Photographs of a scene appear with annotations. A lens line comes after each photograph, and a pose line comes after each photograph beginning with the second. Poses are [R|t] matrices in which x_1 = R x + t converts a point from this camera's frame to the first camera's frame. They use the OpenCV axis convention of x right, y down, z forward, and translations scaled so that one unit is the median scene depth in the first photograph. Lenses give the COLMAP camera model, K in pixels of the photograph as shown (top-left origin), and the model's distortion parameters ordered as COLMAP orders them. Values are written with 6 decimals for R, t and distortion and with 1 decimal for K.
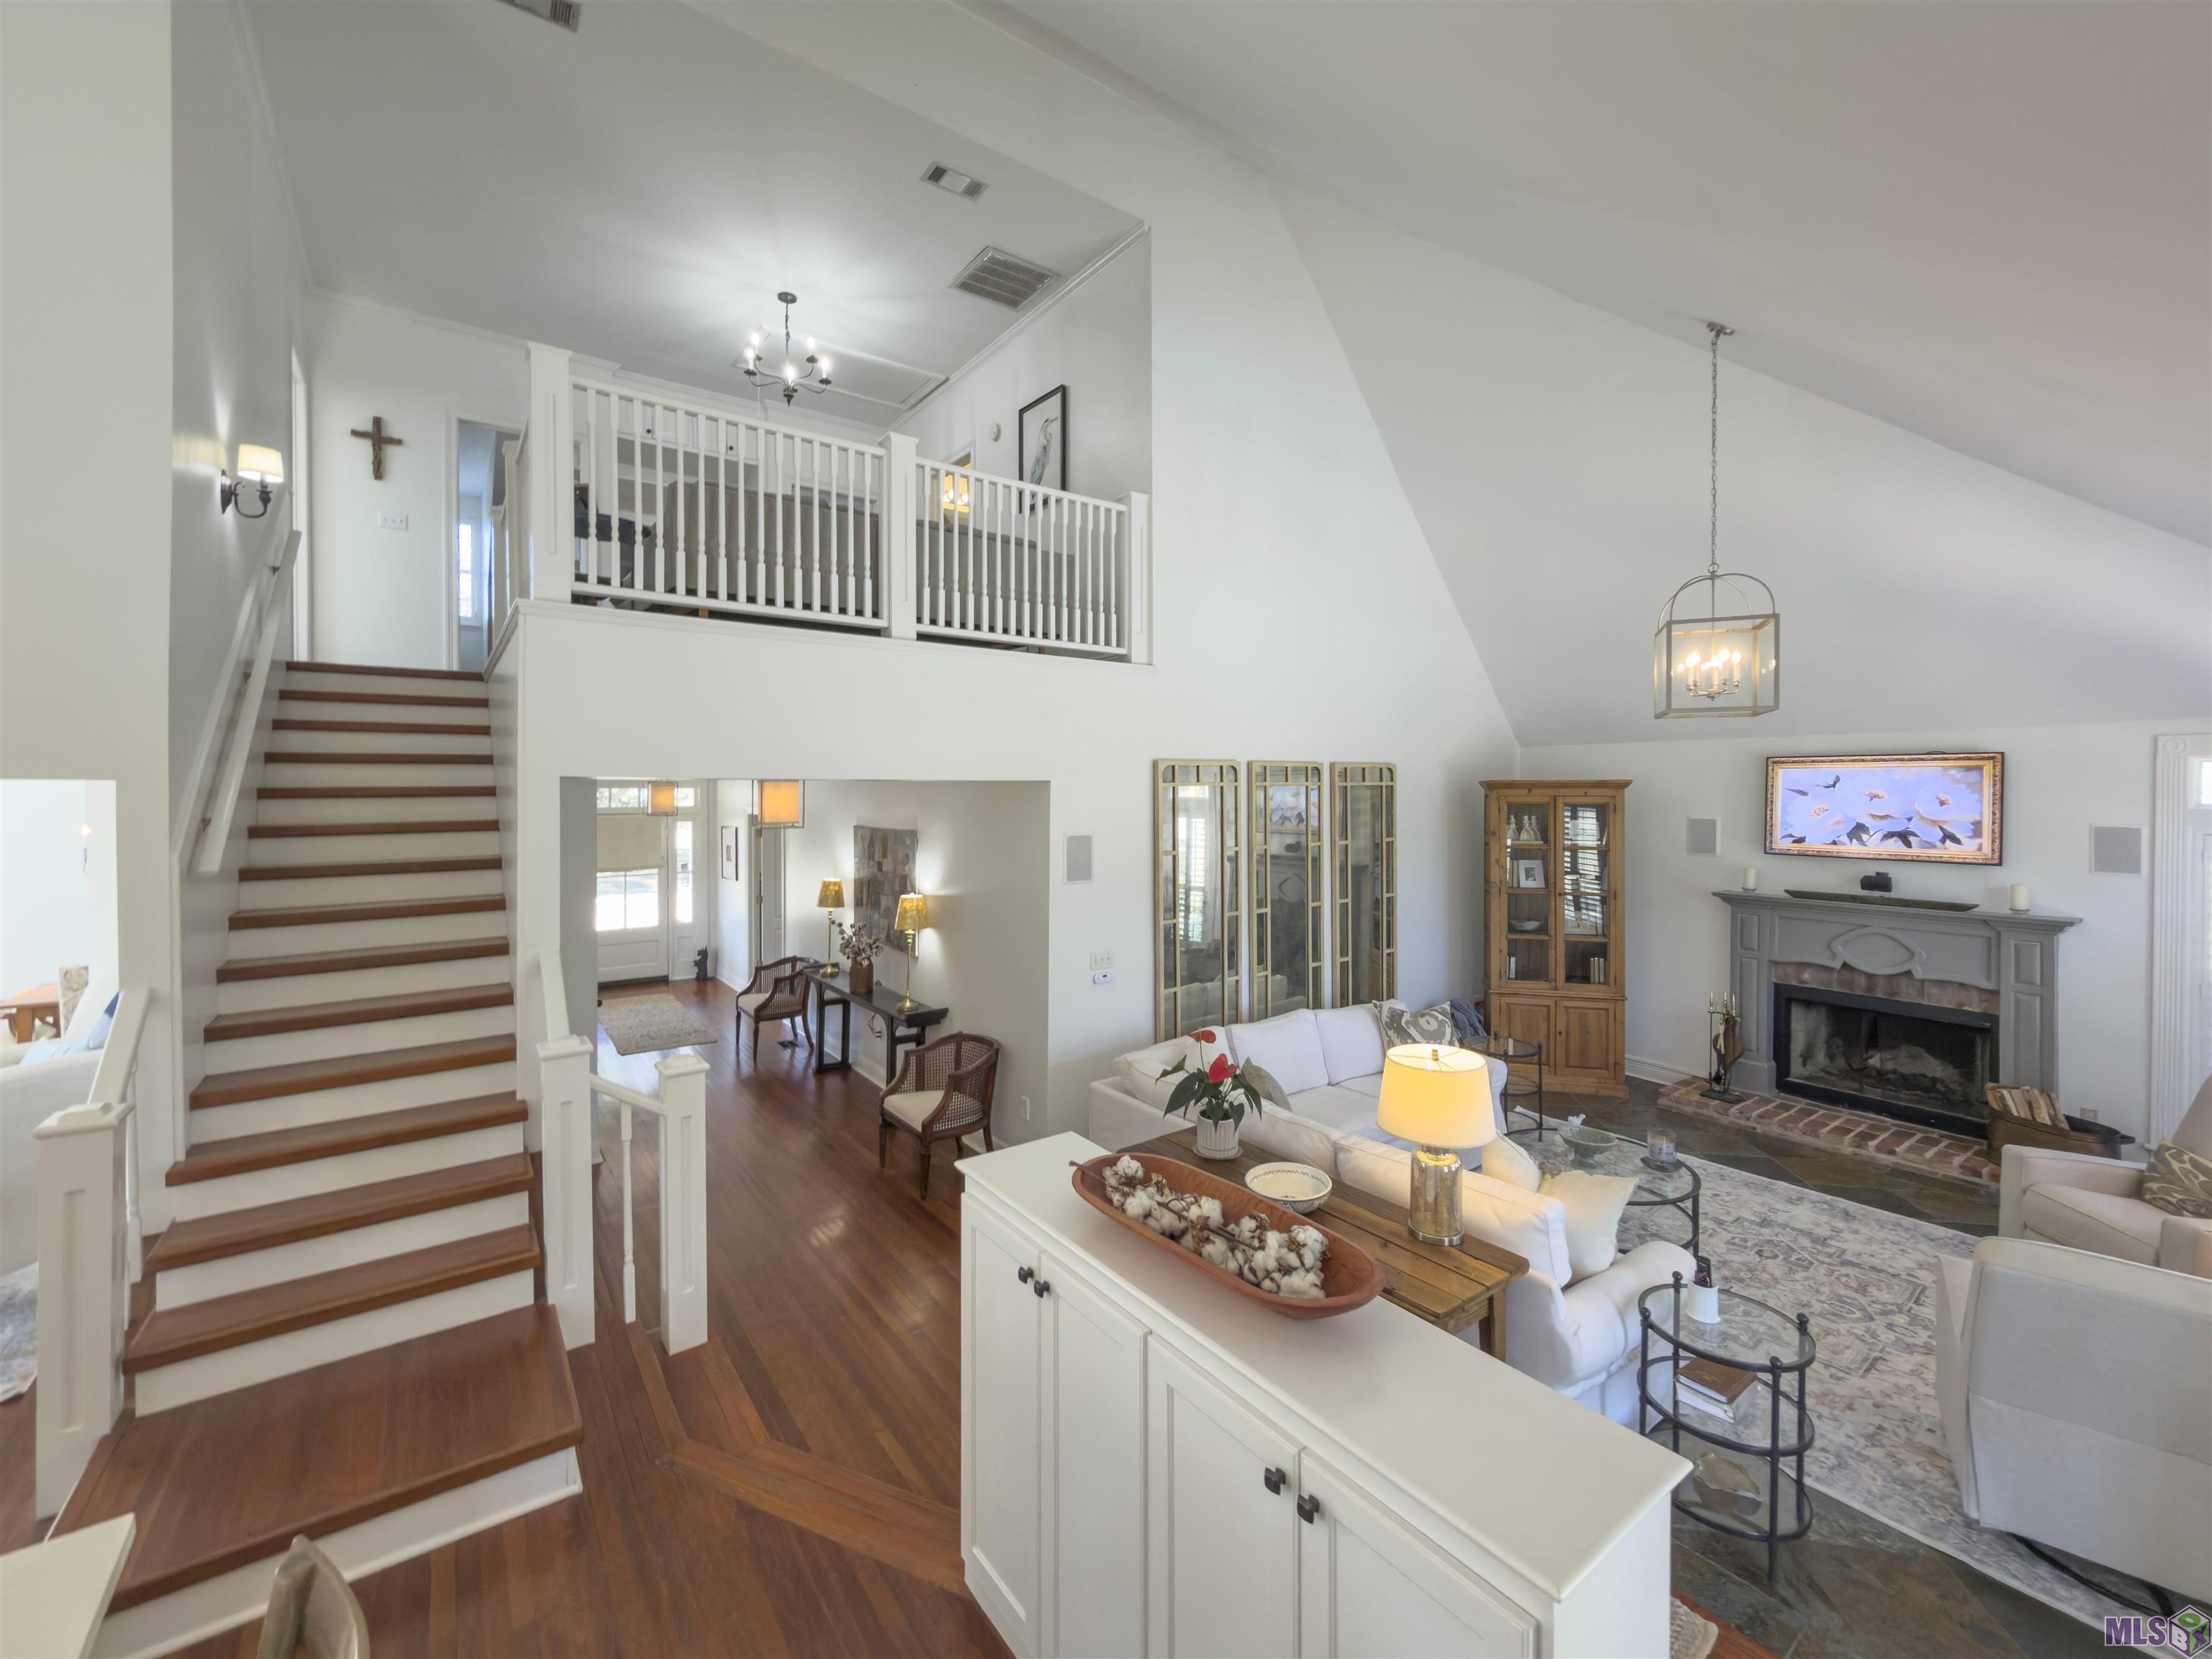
lens RADIAL K [[926.2, 0, 1078.4], [0, 926.2, 799.5], [0, 0, 1]] dist [-0.001362, -0.000172]
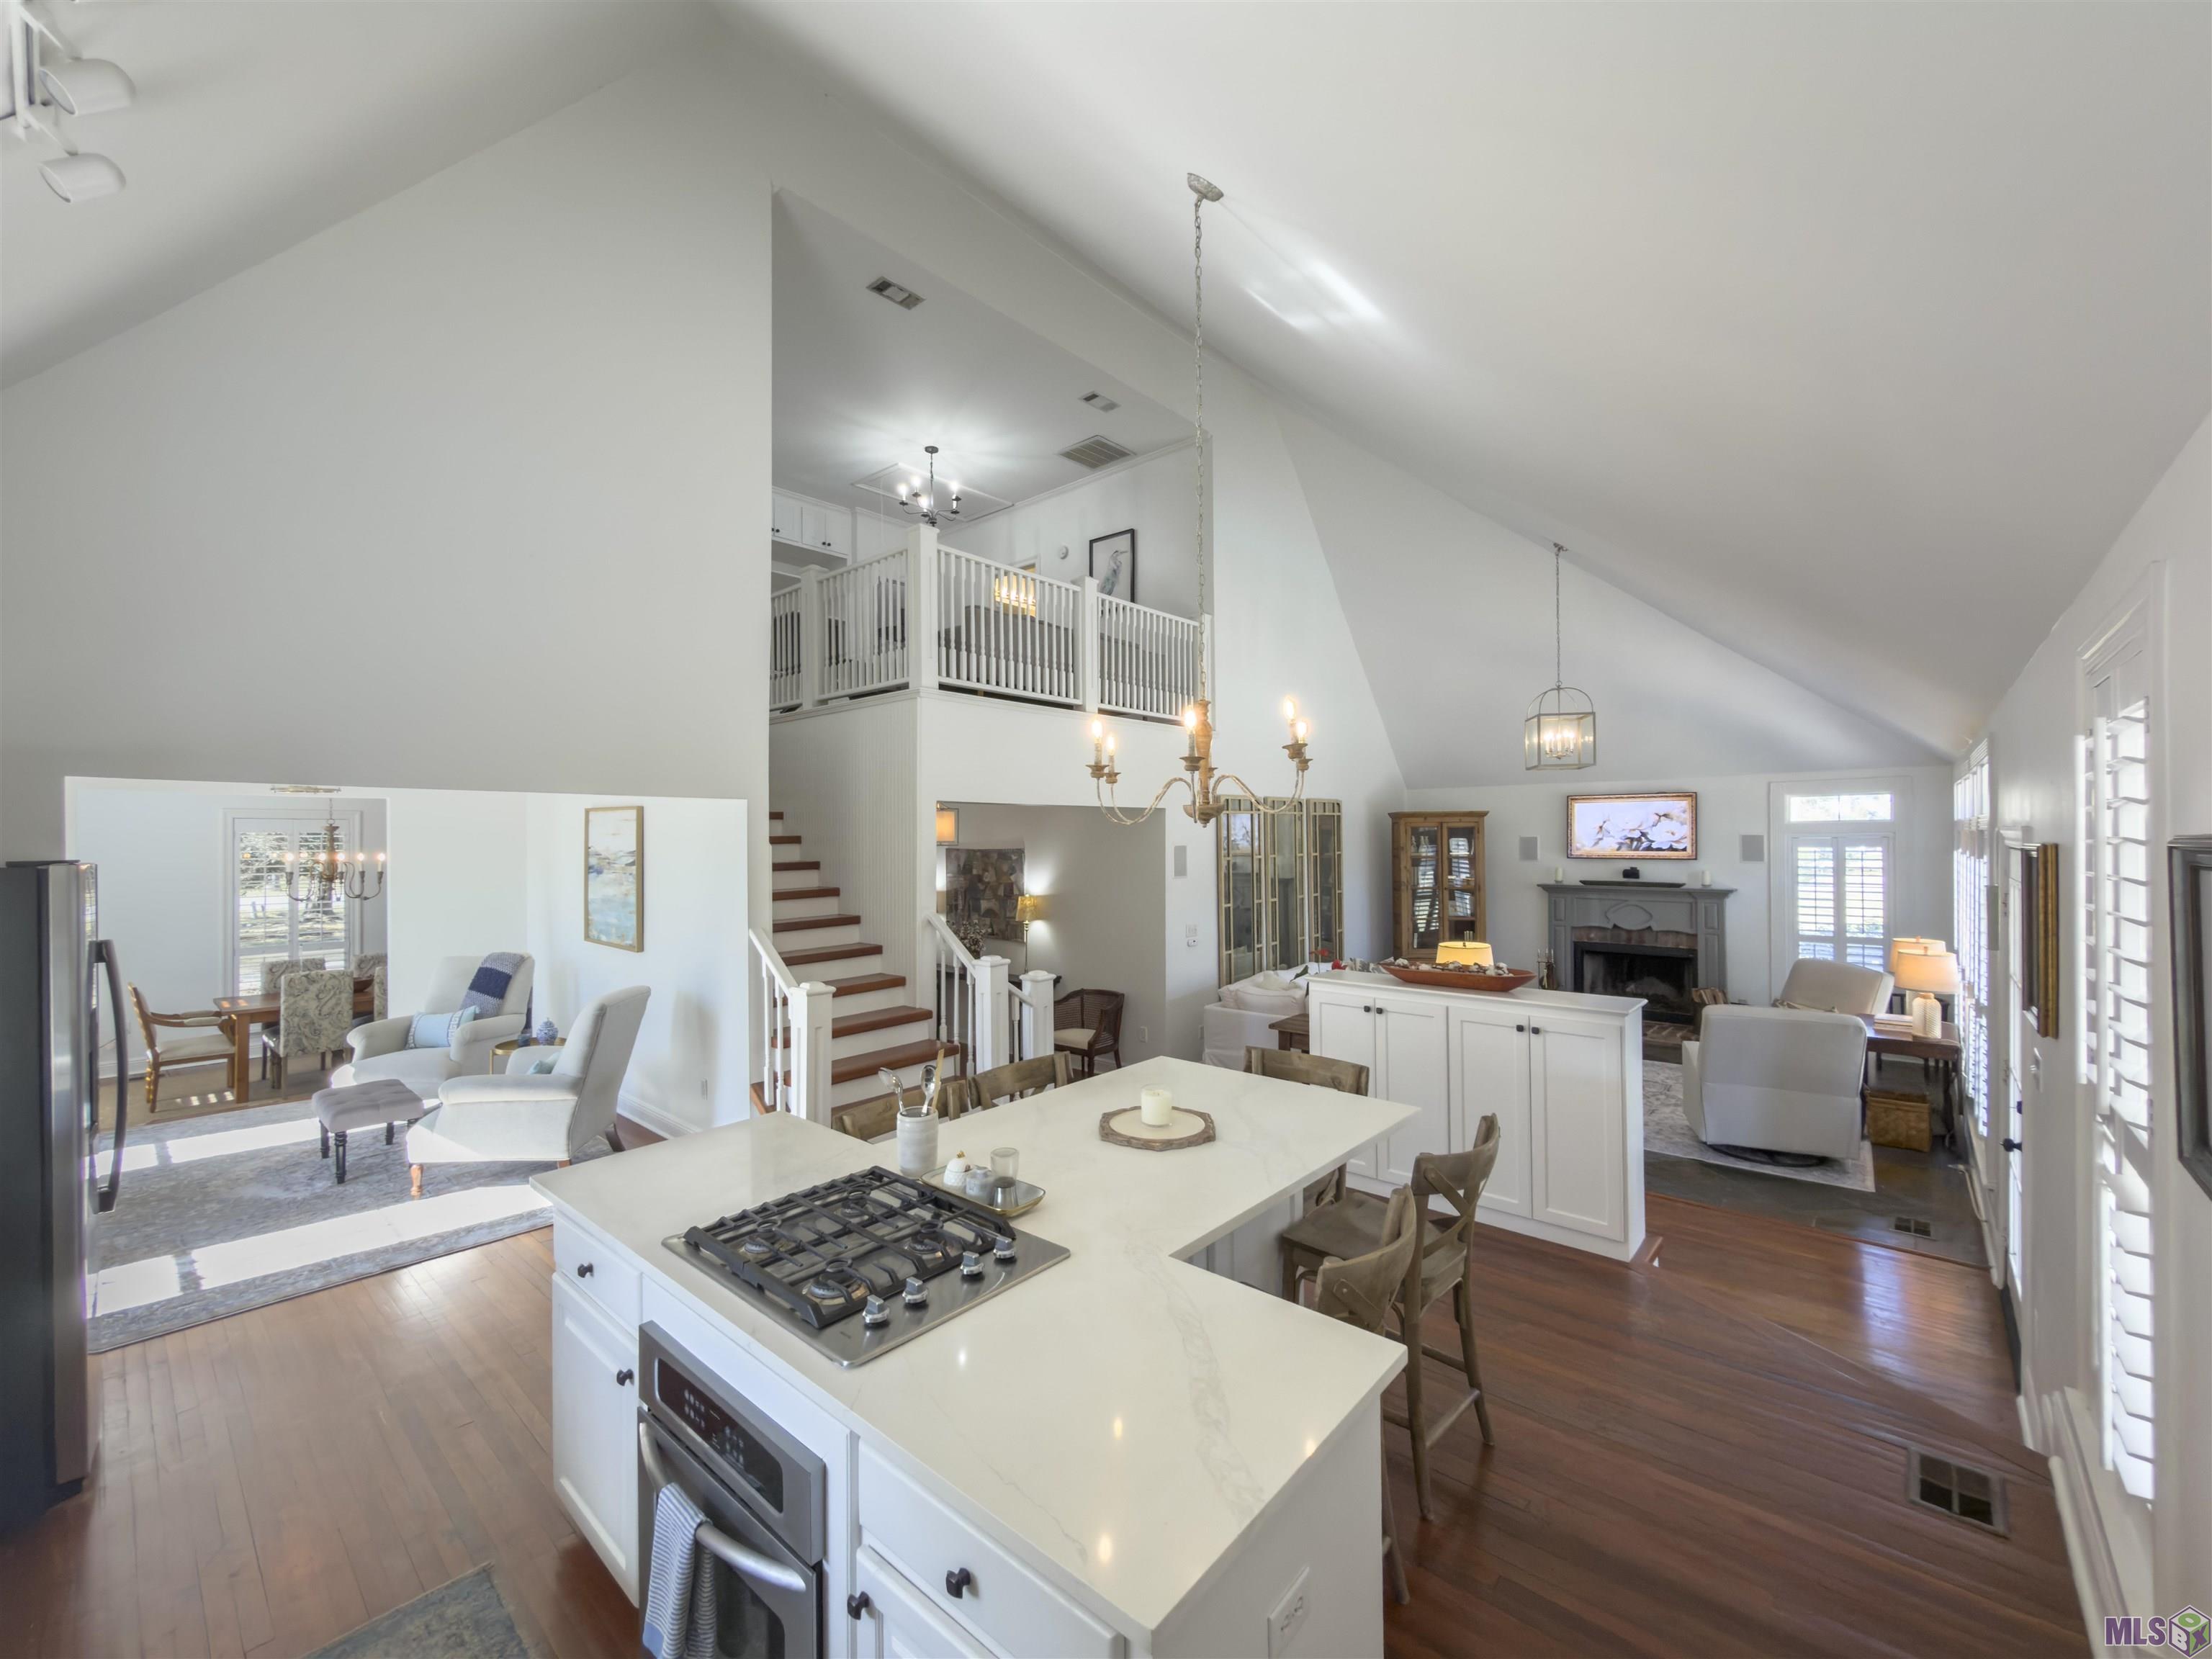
lens RADIAL K [[913.2, 0, 1106.0], [0, 913.2, 829.5], [0, 0, 1]] dist [-0.000392, -0.000021]
pose [[0.974055, -0.004477, 0.226266, -0.367347], [0.008860, 0.999792, -0.018359, 0.032655], [-0.226136, 0.019887, 0.973893, -0.325800]]
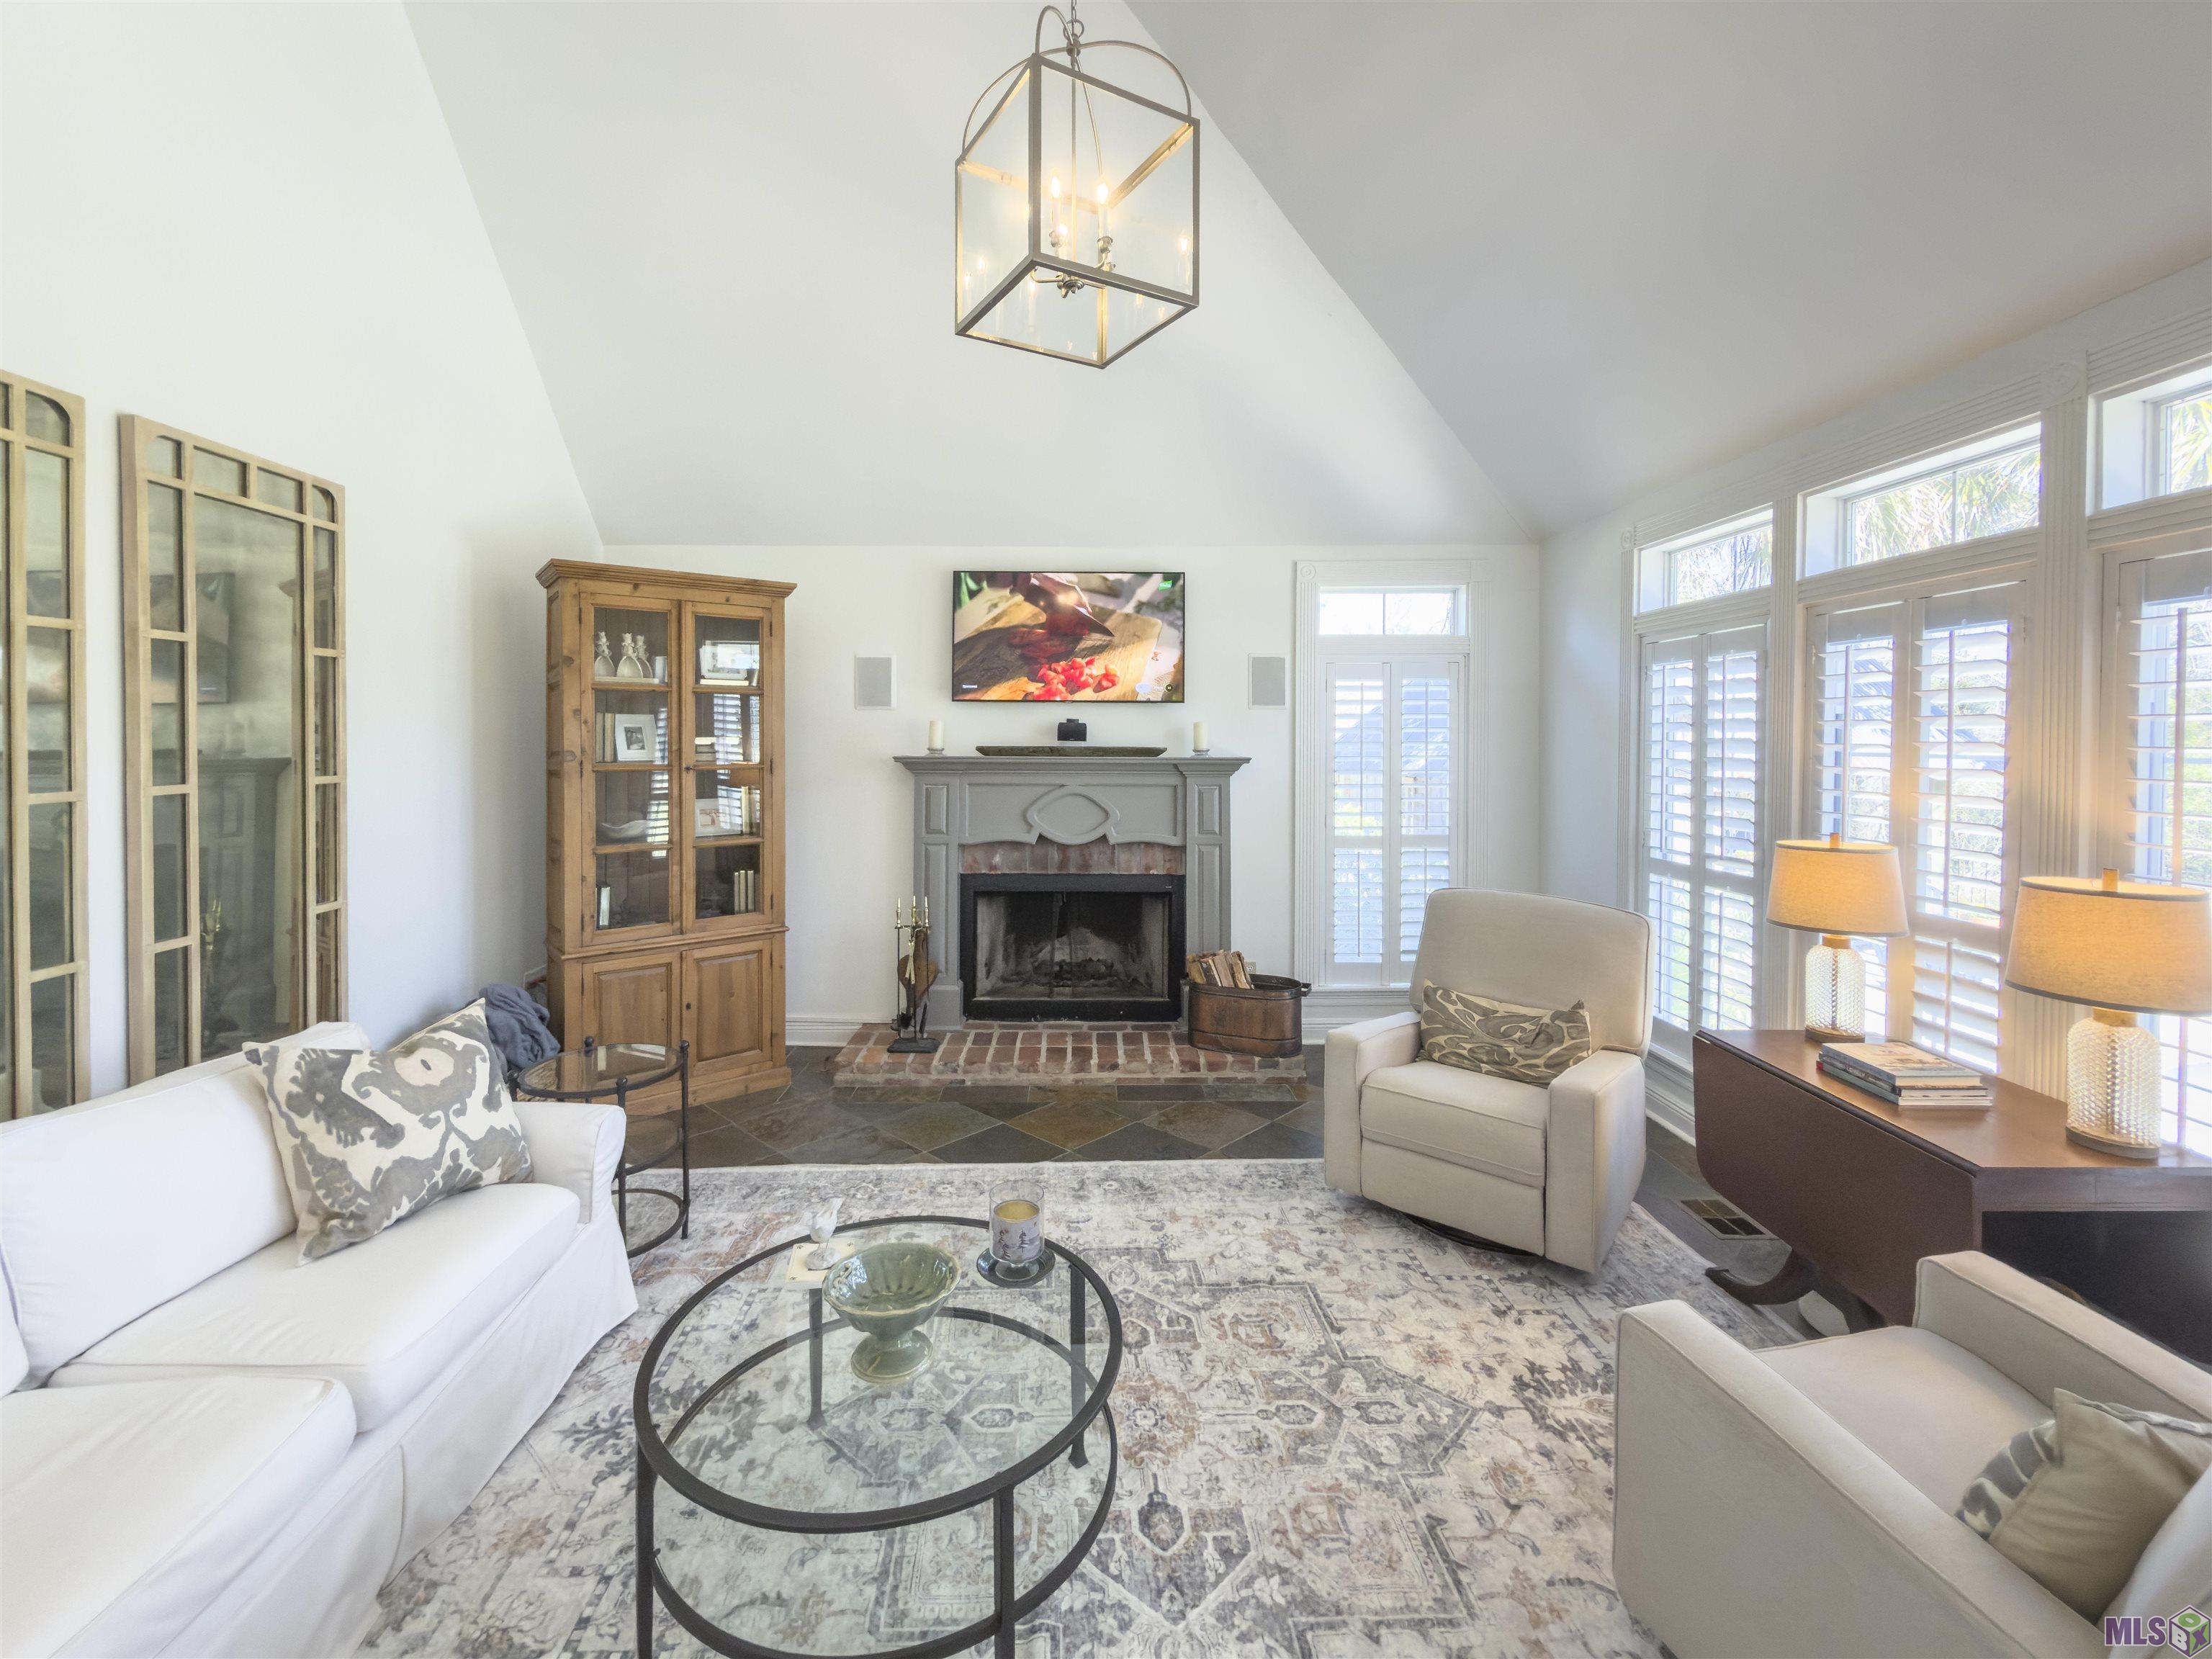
lens RADIAL K [[949.0, 0, 1107.0], [0, 949.0, 738.9], [0, 0, 1]] dist [-0.002137, -0.000033]
pose [[0.558398, 0.002863, 0.829568, 0.186228], [0.005276, 0.999962, -0.007002, 0.097244], [-0.829556, 0.008286, 0.558362, 0.485389]]
